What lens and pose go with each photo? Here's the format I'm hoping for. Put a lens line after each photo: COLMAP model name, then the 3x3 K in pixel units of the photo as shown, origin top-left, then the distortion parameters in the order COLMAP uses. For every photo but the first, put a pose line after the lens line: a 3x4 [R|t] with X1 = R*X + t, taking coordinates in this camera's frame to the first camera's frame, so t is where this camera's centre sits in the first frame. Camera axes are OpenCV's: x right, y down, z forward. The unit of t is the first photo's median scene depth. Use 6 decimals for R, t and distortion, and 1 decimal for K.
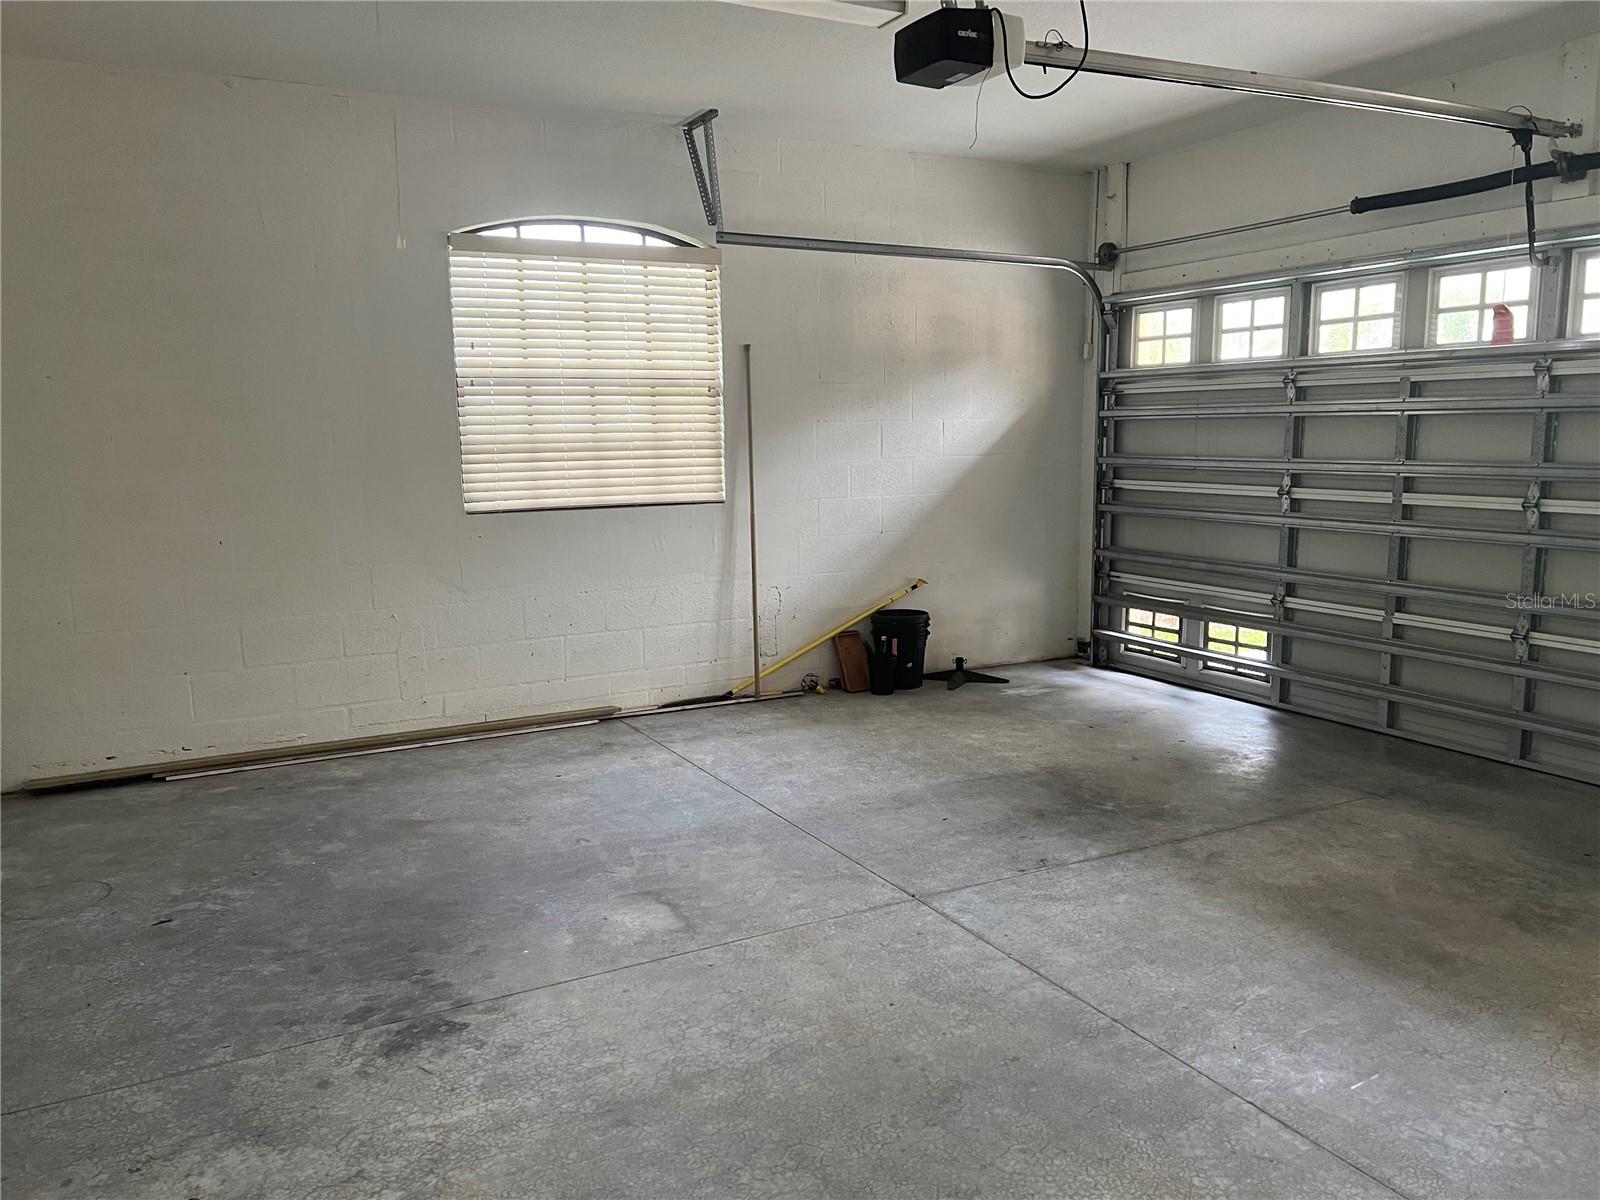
lens RADIAL K [[1195.8, 0, 796.6], [0, 1195.8, 600.6], [0, 0, 1]] dist [0.067354, -0.083131]
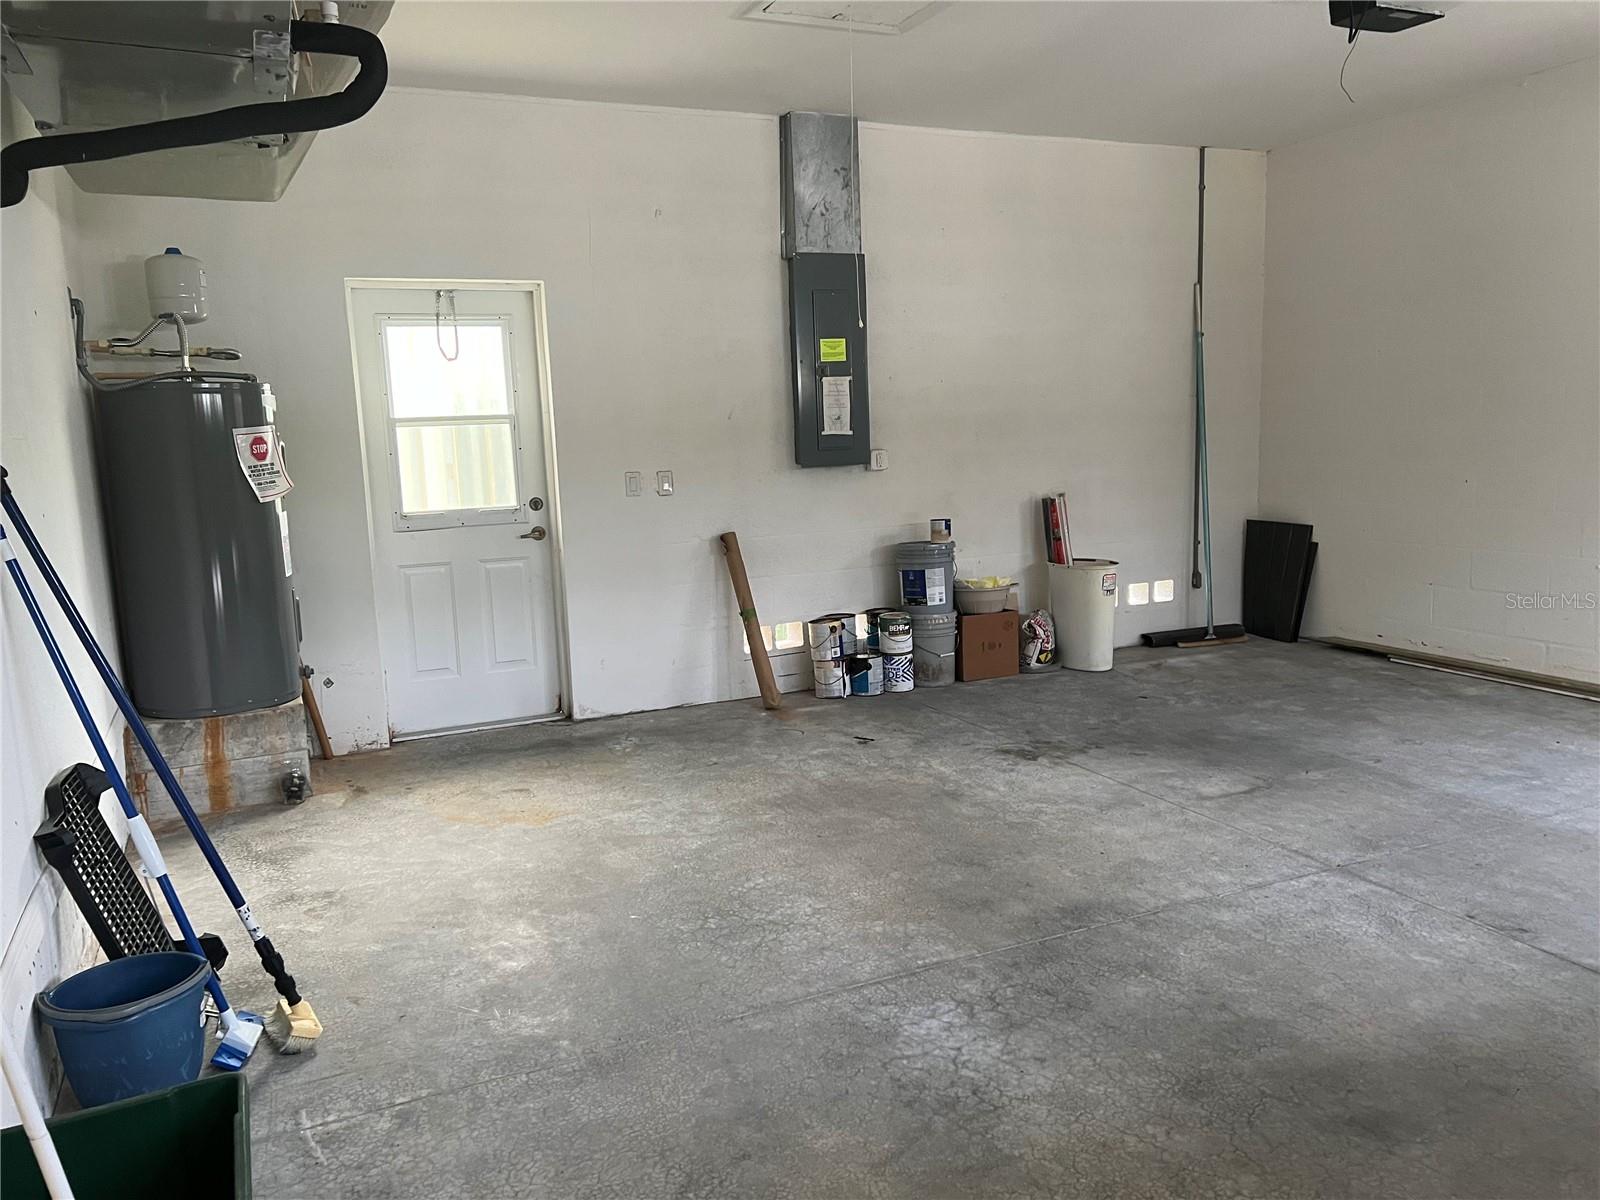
lens RADIAL K [[1195.8, 0, 799.9], [0, 1195.8, 598.8], [0, 0, 1]] dist [0.067354, -0.083131]
pose [[-0.064116, 0.162510, -0.984622, 1.229528], [-0.109810, 0.979511, 0.168817, -0.102639], [0.991883, 0.118945, -0.044957, 0.662184]]
